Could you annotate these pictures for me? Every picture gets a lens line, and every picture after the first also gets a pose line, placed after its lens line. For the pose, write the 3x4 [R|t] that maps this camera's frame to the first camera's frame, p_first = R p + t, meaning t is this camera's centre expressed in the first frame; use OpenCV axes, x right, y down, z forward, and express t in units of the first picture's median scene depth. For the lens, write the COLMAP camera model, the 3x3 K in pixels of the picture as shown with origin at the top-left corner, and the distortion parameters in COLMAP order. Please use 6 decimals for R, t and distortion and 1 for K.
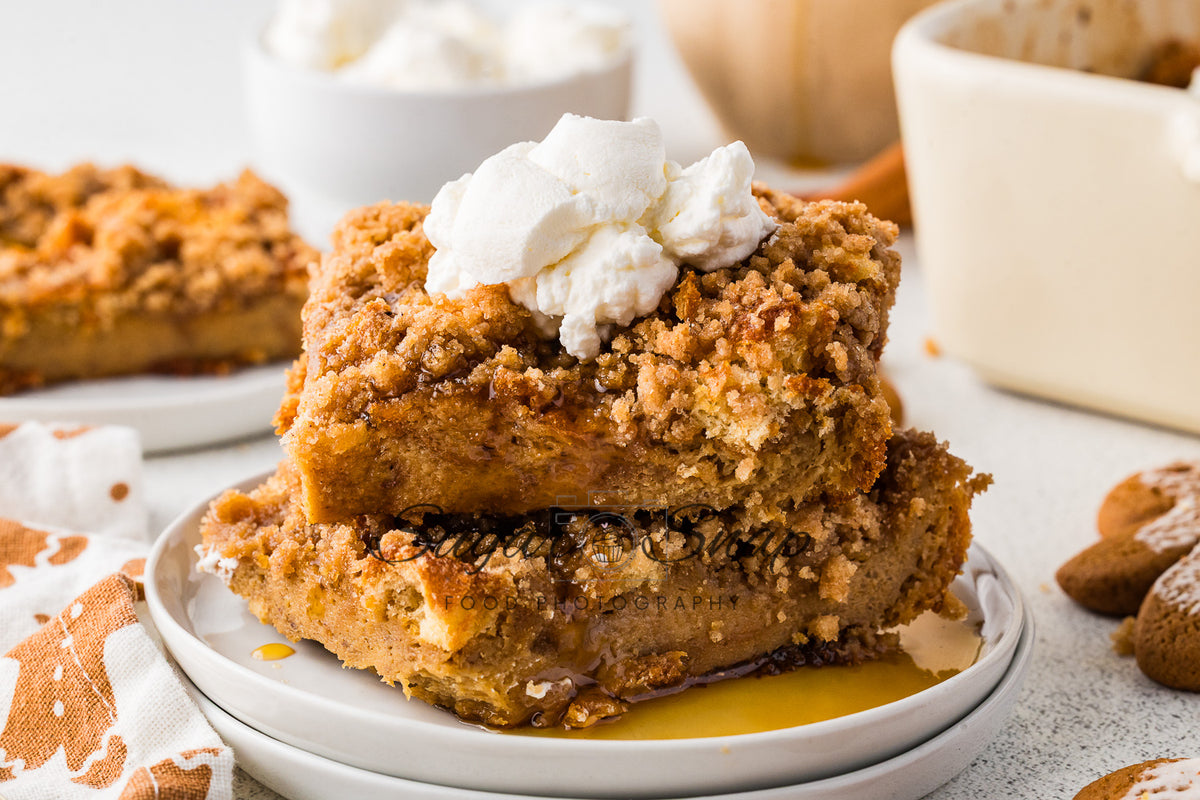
lens RADIAL K [[1957.6, 0, 569.3], [0, 1957.6, 716.6], [0, 0, 1]] dist [0.015693, 0.017542]
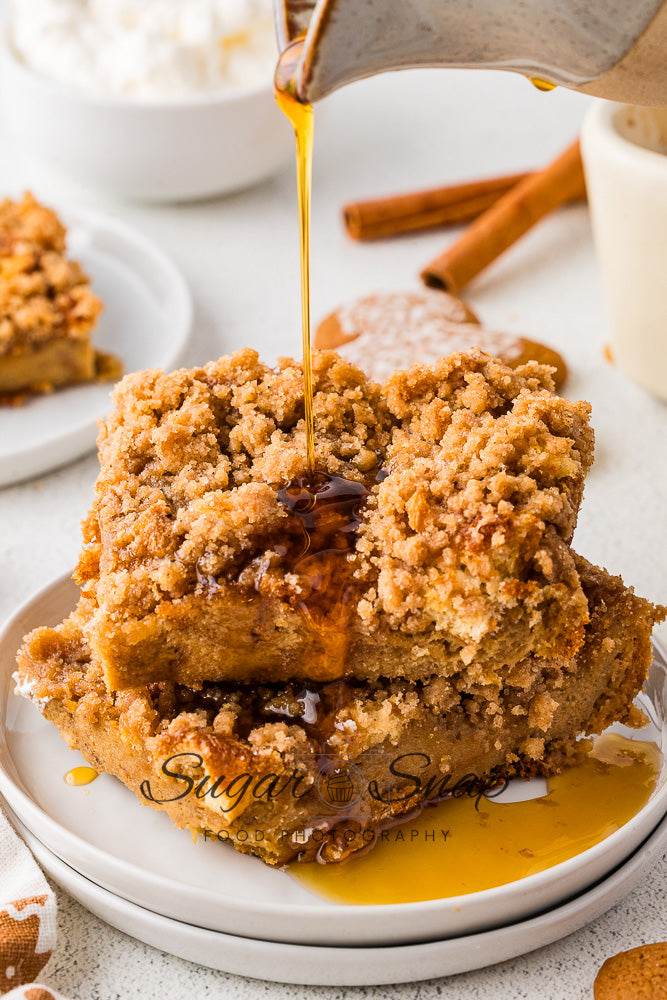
lens RADIAL K [[1631.3, 0, 291.5], [0, 1631.3, 496.1], [0, 0, 1]] dist [0.015693, 0.017542]
pose [[0.999749, -0.022313, 0.001804, -0.019057], [0.021950, 0.992929, 0.116666, -0.339382], [-0.004394, -0.116597, 0.993170, 0.007907]]
